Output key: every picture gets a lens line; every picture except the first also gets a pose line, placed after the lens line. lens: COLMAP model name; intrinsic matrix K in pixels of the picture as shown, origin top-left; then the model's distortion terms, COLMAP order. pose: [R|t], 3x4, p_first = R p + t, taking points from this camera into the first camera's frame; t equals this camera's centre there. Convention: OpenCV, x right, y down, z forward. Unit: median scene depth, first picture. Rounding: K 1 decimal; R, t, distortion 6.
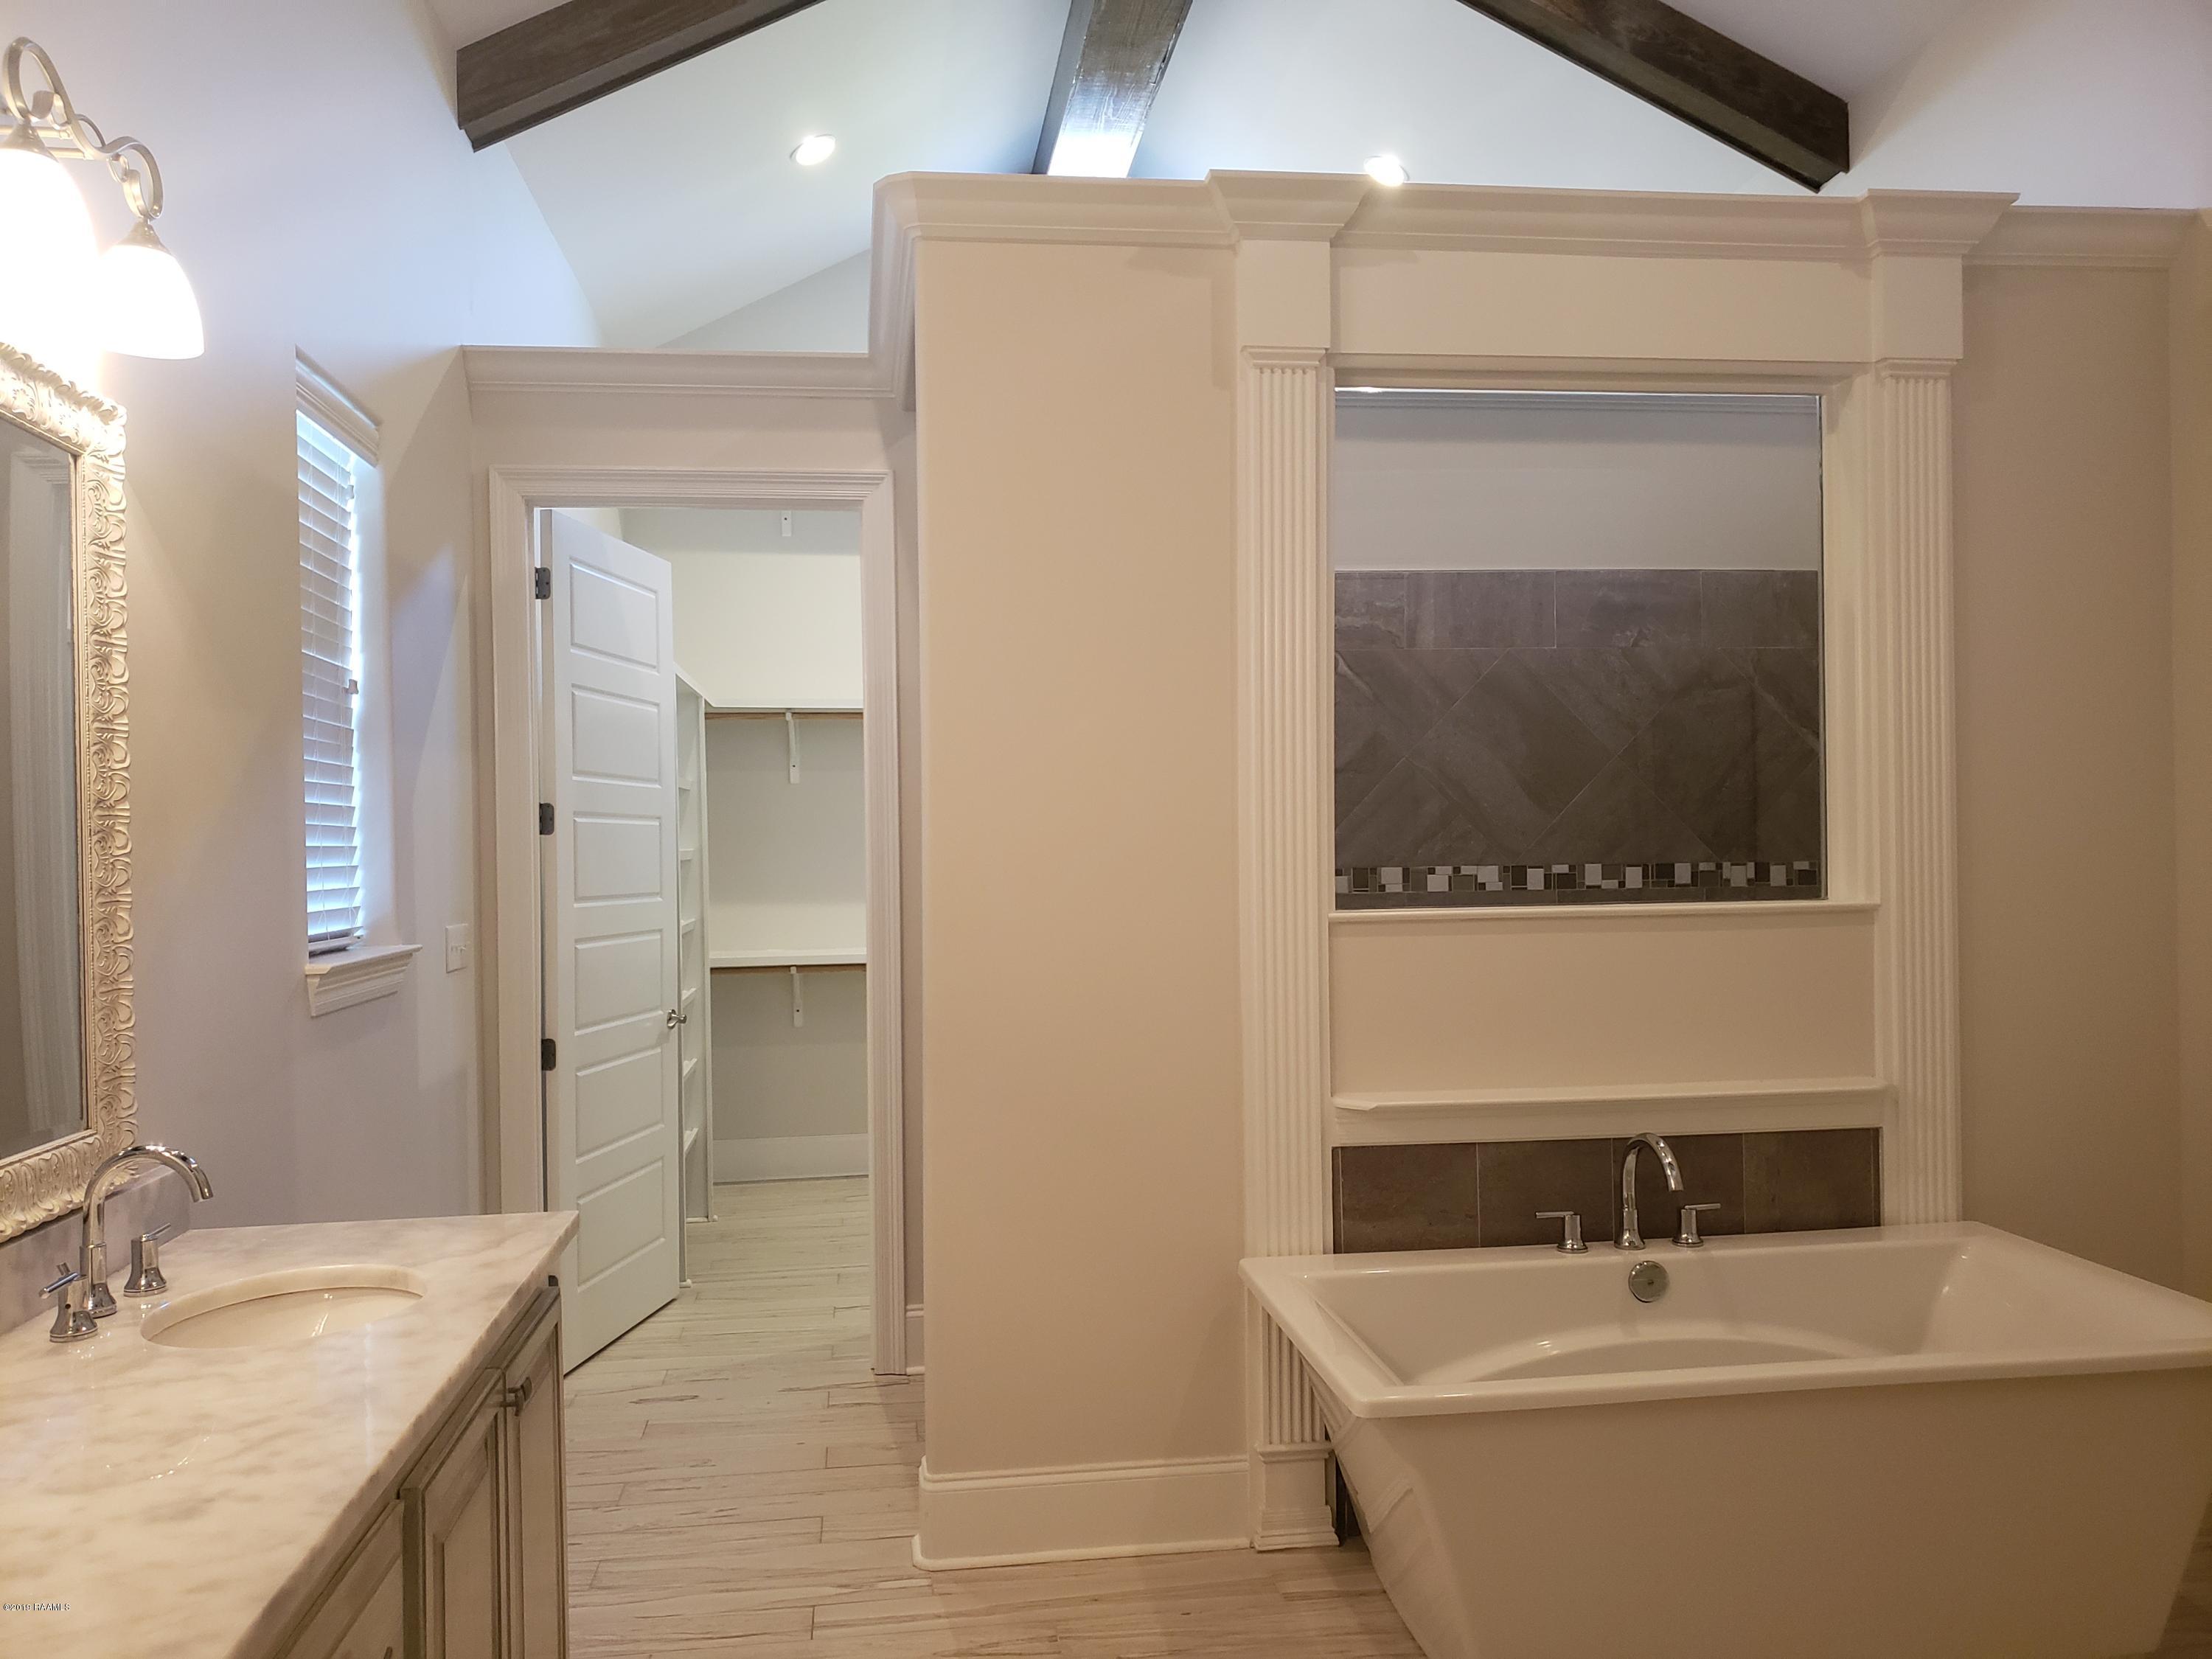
lens RADIAL K [[1667.6, 0, 1106.0], [0, 1667.6, 829.5], [0, 0, 1]] dist [0.057468, -0.038886]
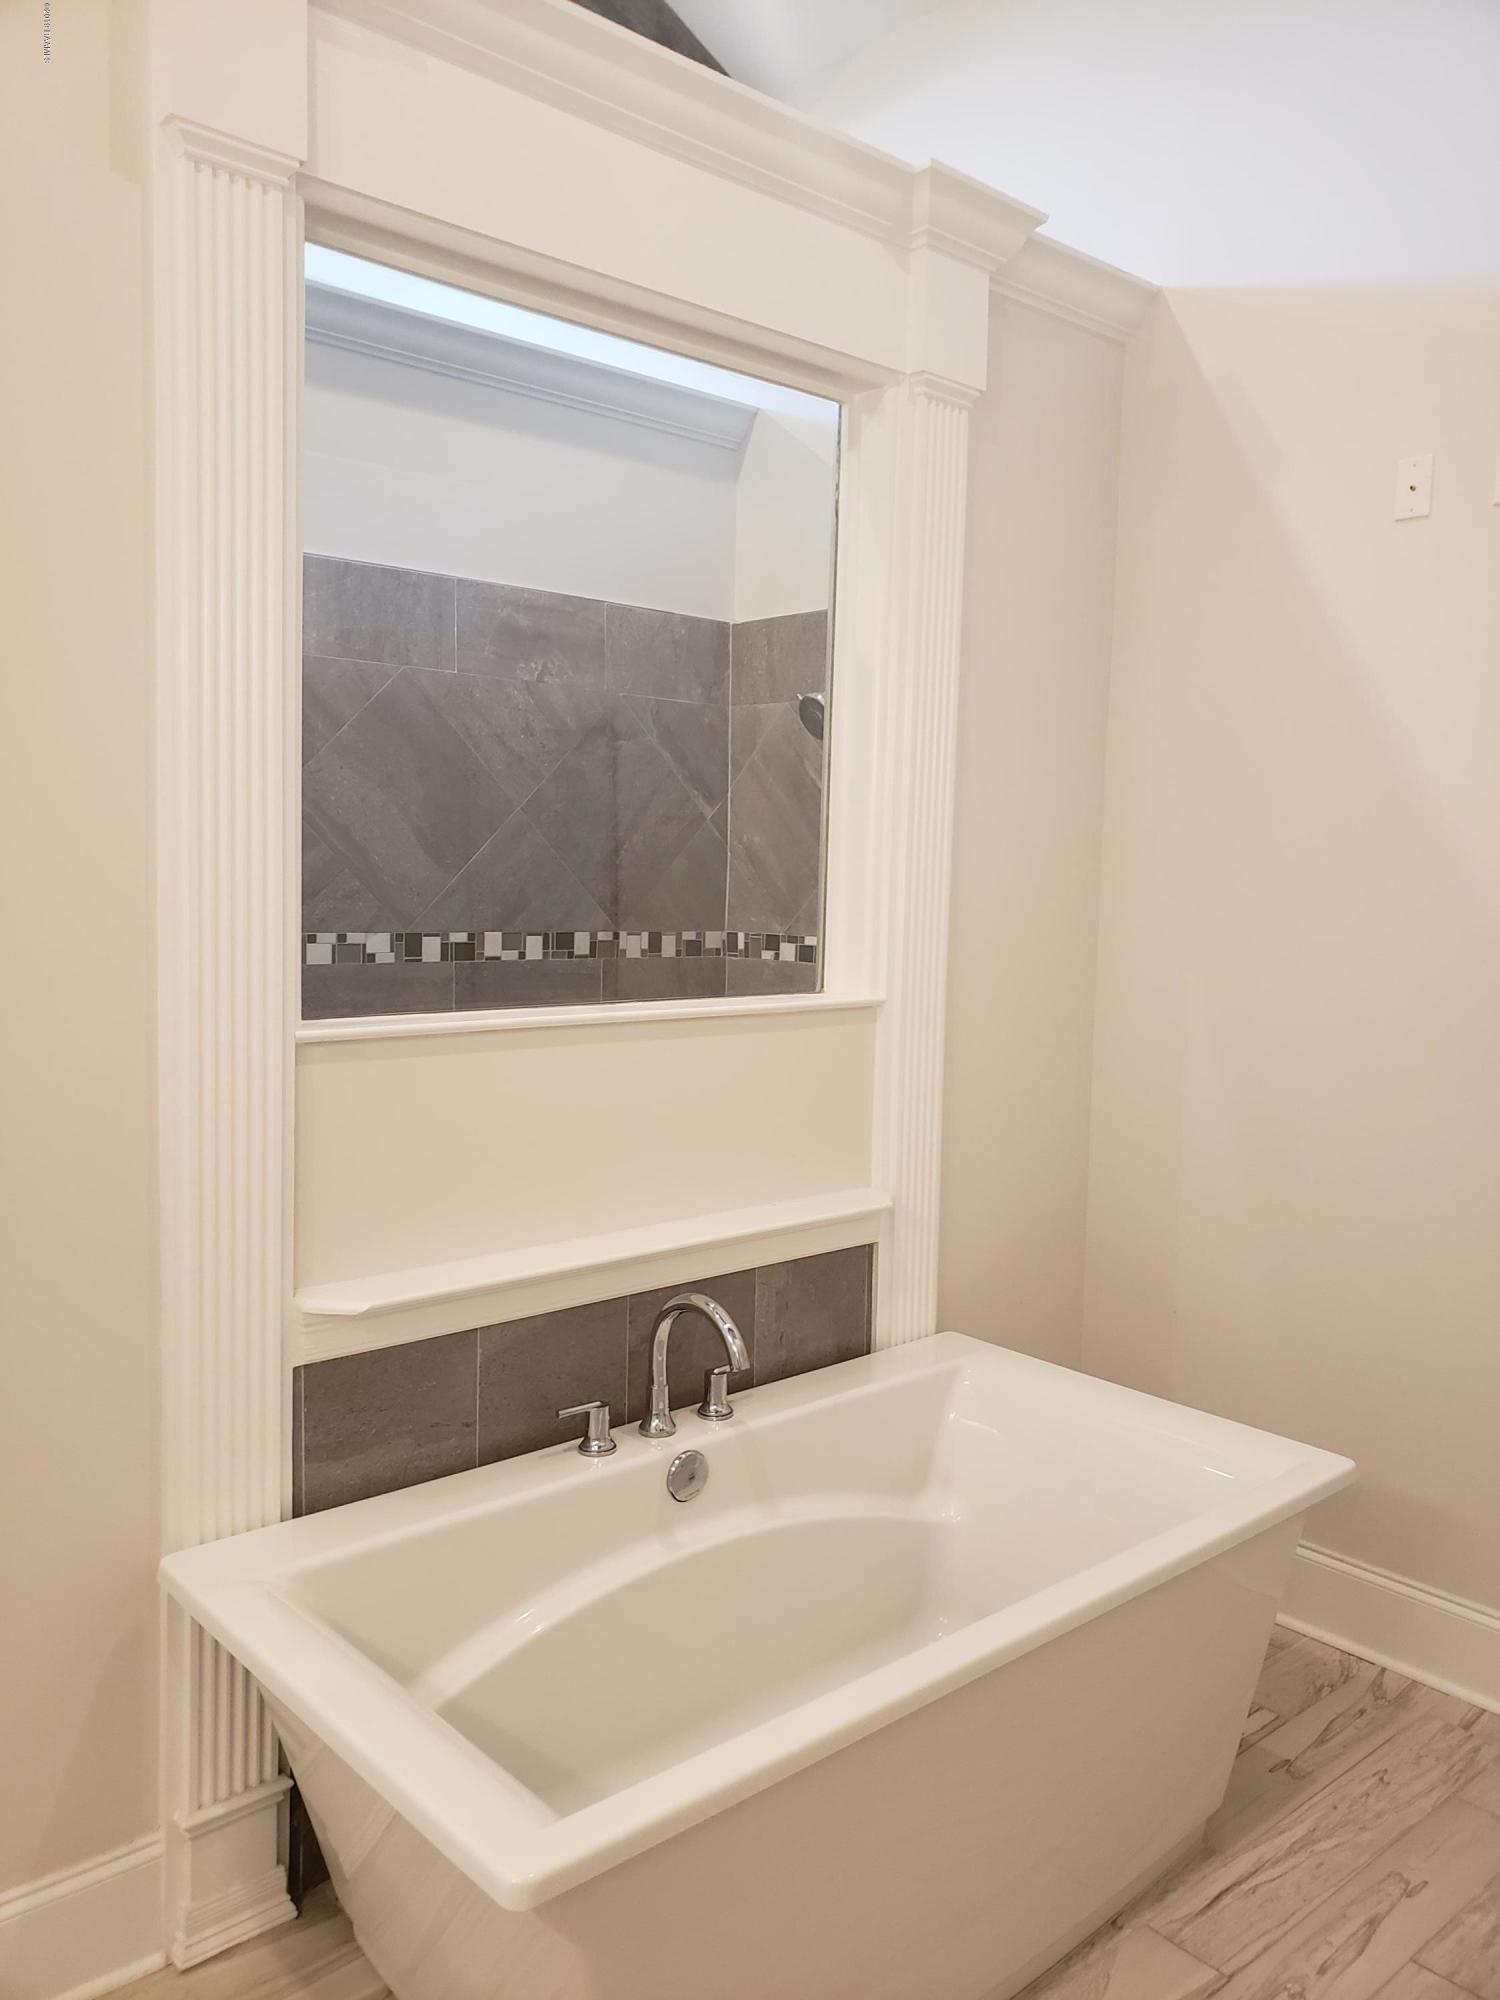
lens RADIAL K [[1551.5, 0, 743.5], [0, 1551.5, 1005.7], [0, 0, 1]] dist [0.028683, -0.003122]
pose [[0.830129, -0.013249, 0.557414, -0.064347], [-0.041319, 0.995507, 0.085196, -0.020276], [-0.556038, -0.093755, 0.825852, 0.357892]]
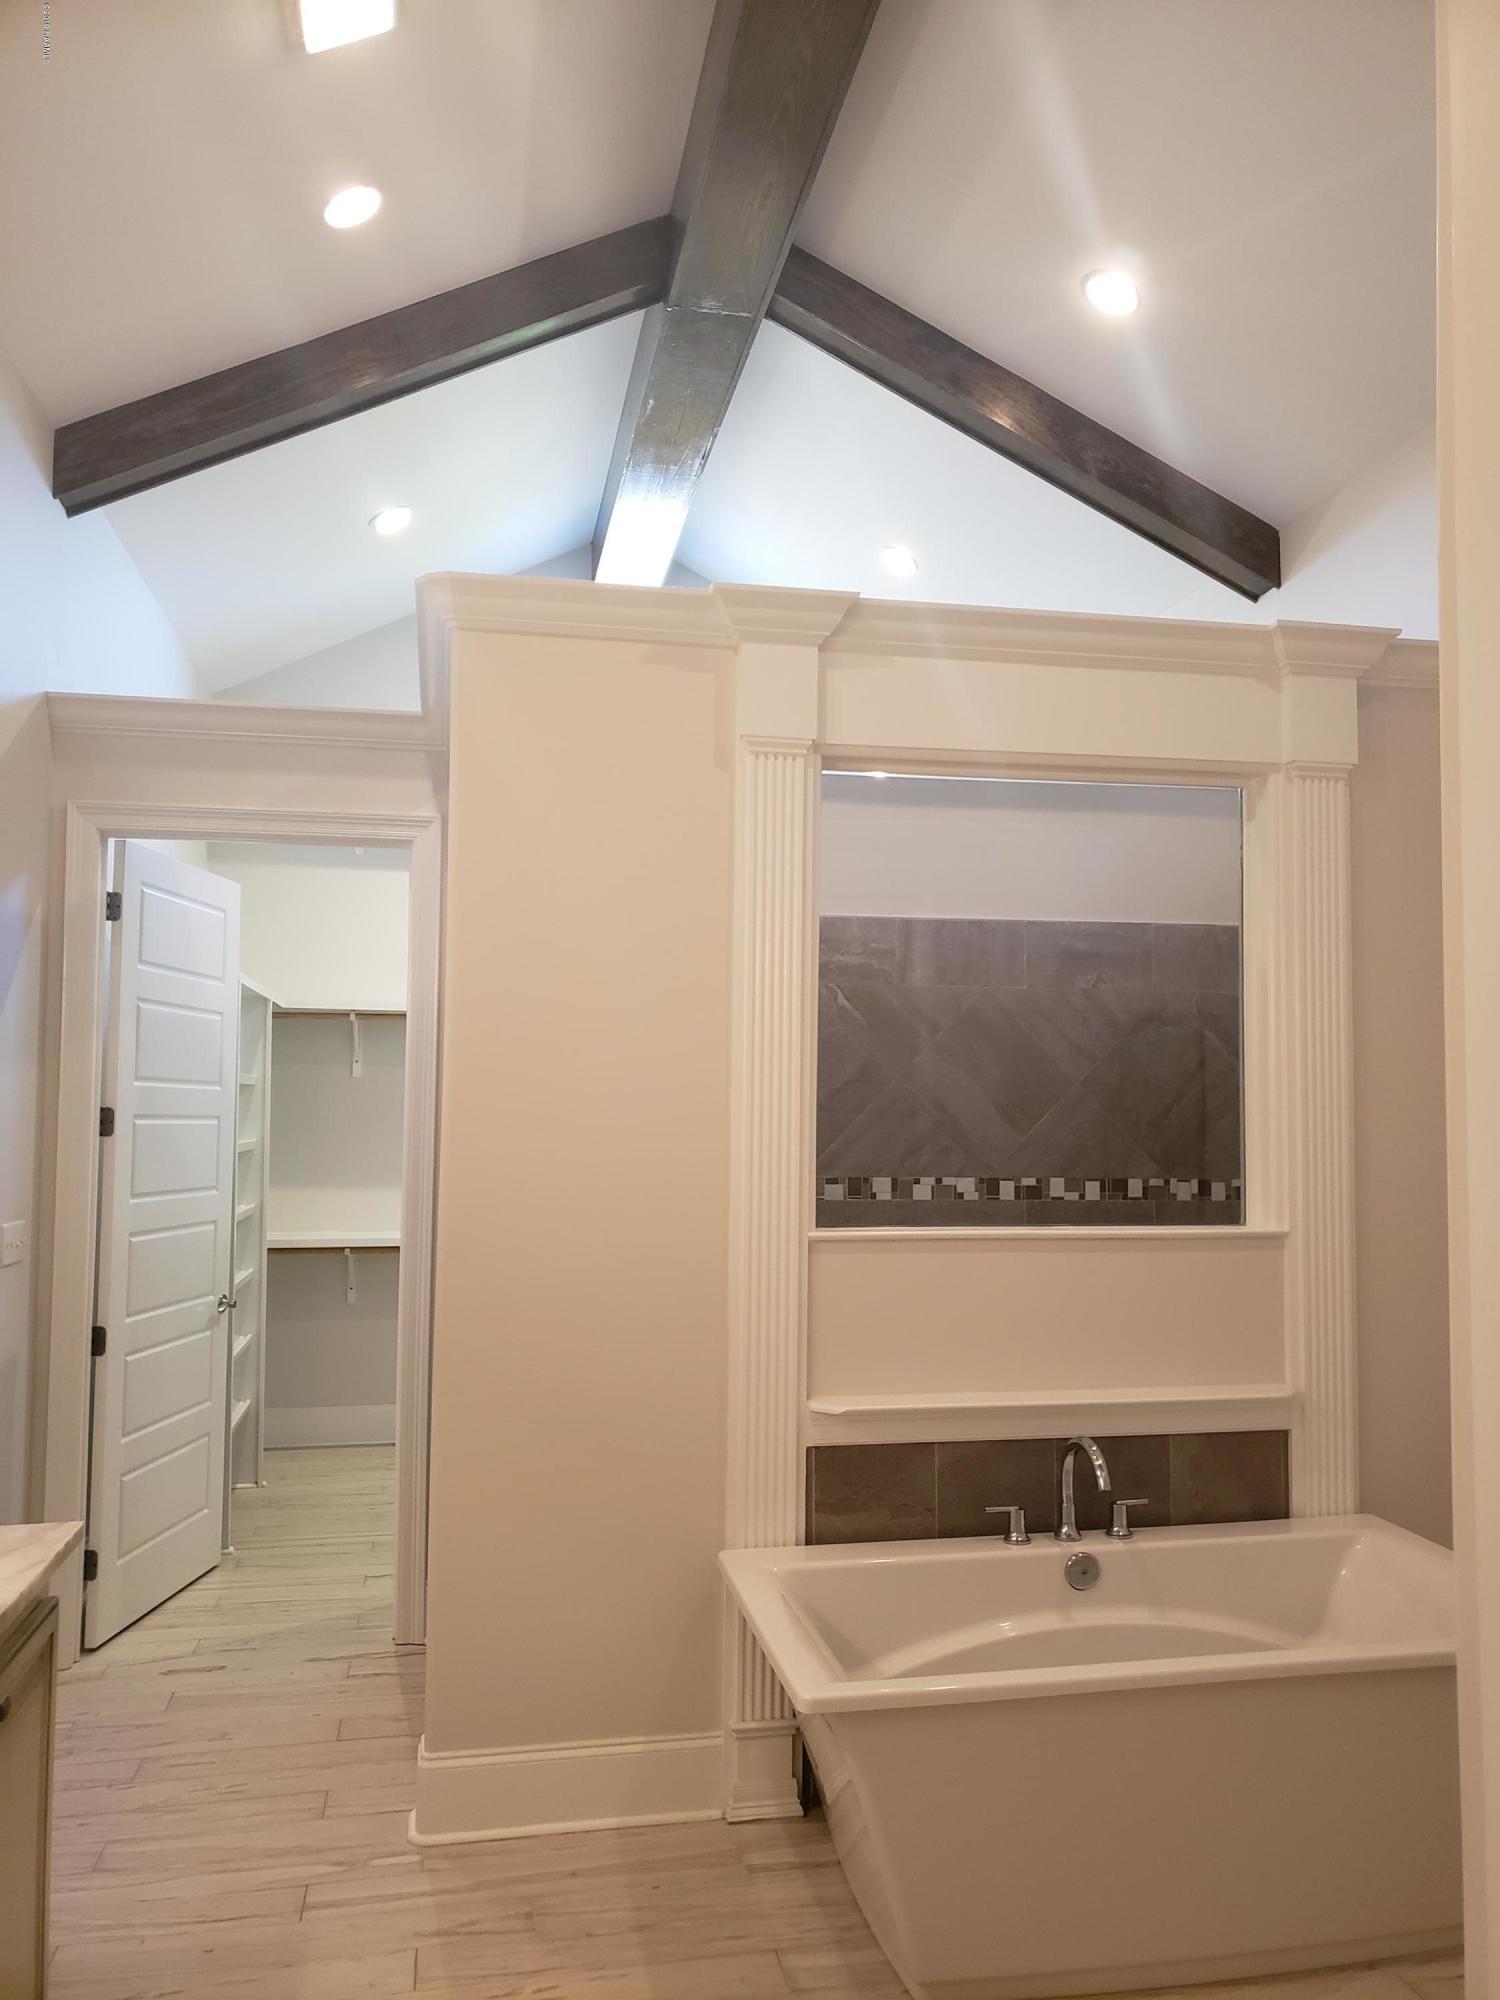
lens RADIAL K [[1507.8, 0, 763.9], [0, 1507.8, 1022.4], [0, 0, 1]] dist [0.057468, -0.038886]
pose [[0.997746, 0.025291, 0.062155, 0.035241], [-0.022054, 0.998392, -0.052227, -0.036224], [-0.063376, 0.050739, 0.996699, -0.015193]]
